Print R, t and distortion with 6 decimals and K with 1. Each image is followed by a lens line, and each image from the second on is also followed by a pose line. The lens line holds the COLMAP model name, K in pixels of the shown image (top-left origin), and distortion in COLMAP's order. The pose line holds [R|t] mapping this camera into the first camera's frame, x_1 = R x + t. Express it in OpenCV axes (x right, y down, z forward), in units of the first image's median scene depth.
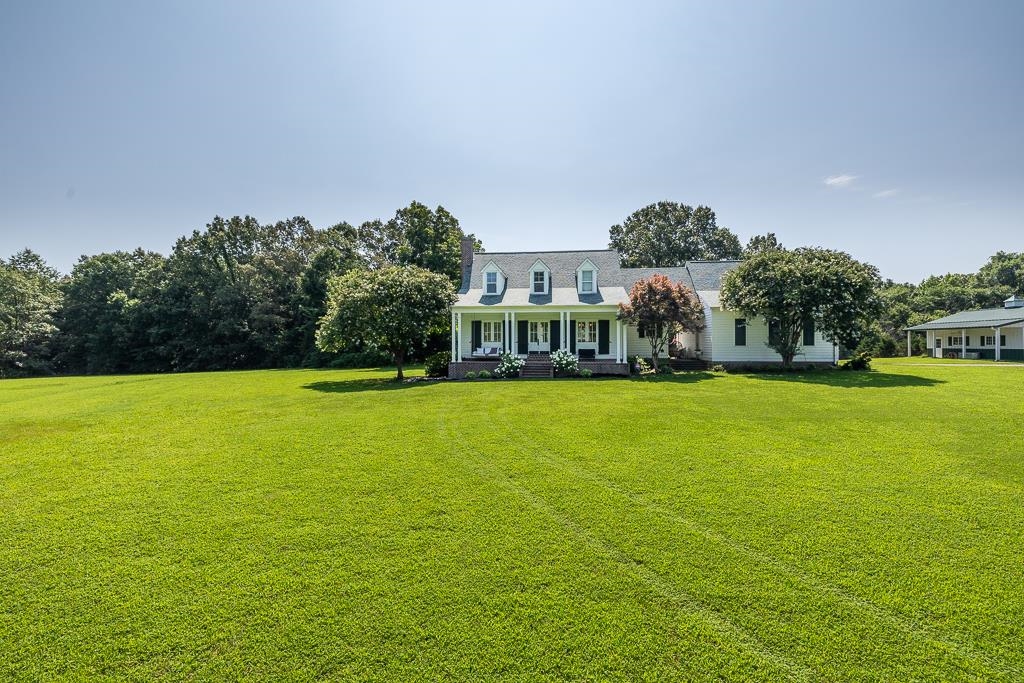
lens RADIAL K [[437.5, 0, 513.9], [0, 437.5, 340.4], [0, 0, 1]] dist [0.002041, 0.000132]
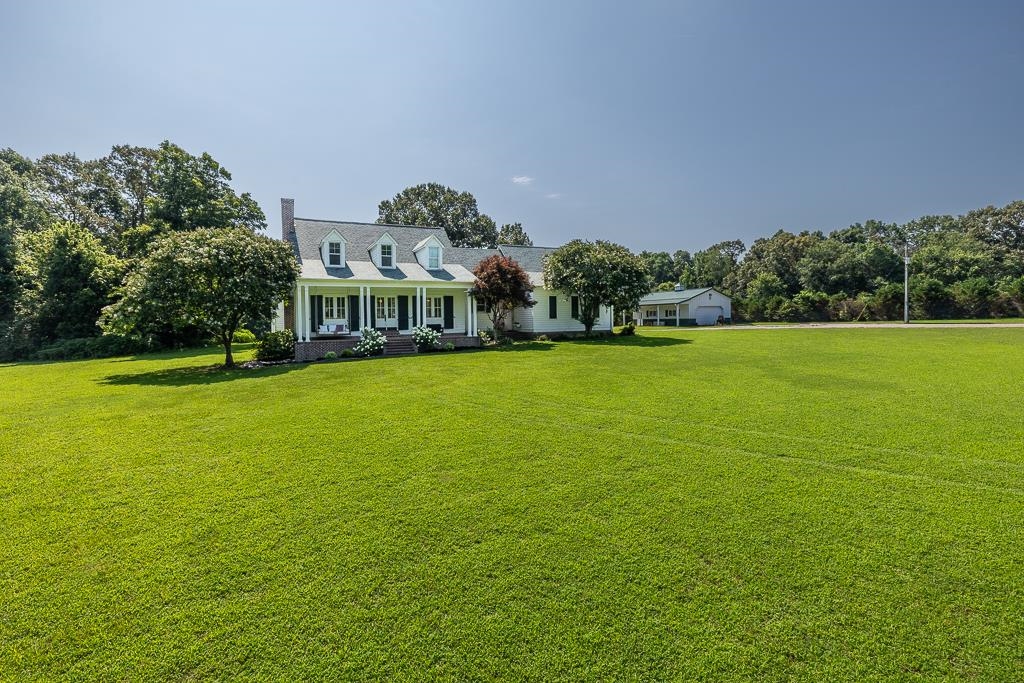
lens RADIAL K [[437.5, 0, 509.9], [0, 437.5, 321.2], [0, 0, 1]] dist [0.002041, 0.000132]
pose [[0.864382, -0.017937, 0.502515, -0.192216], [0.012914, 0.999826, 0.013475, 0.001472], [-0.502669, -0.005158, 0.864463, 0.024836]]
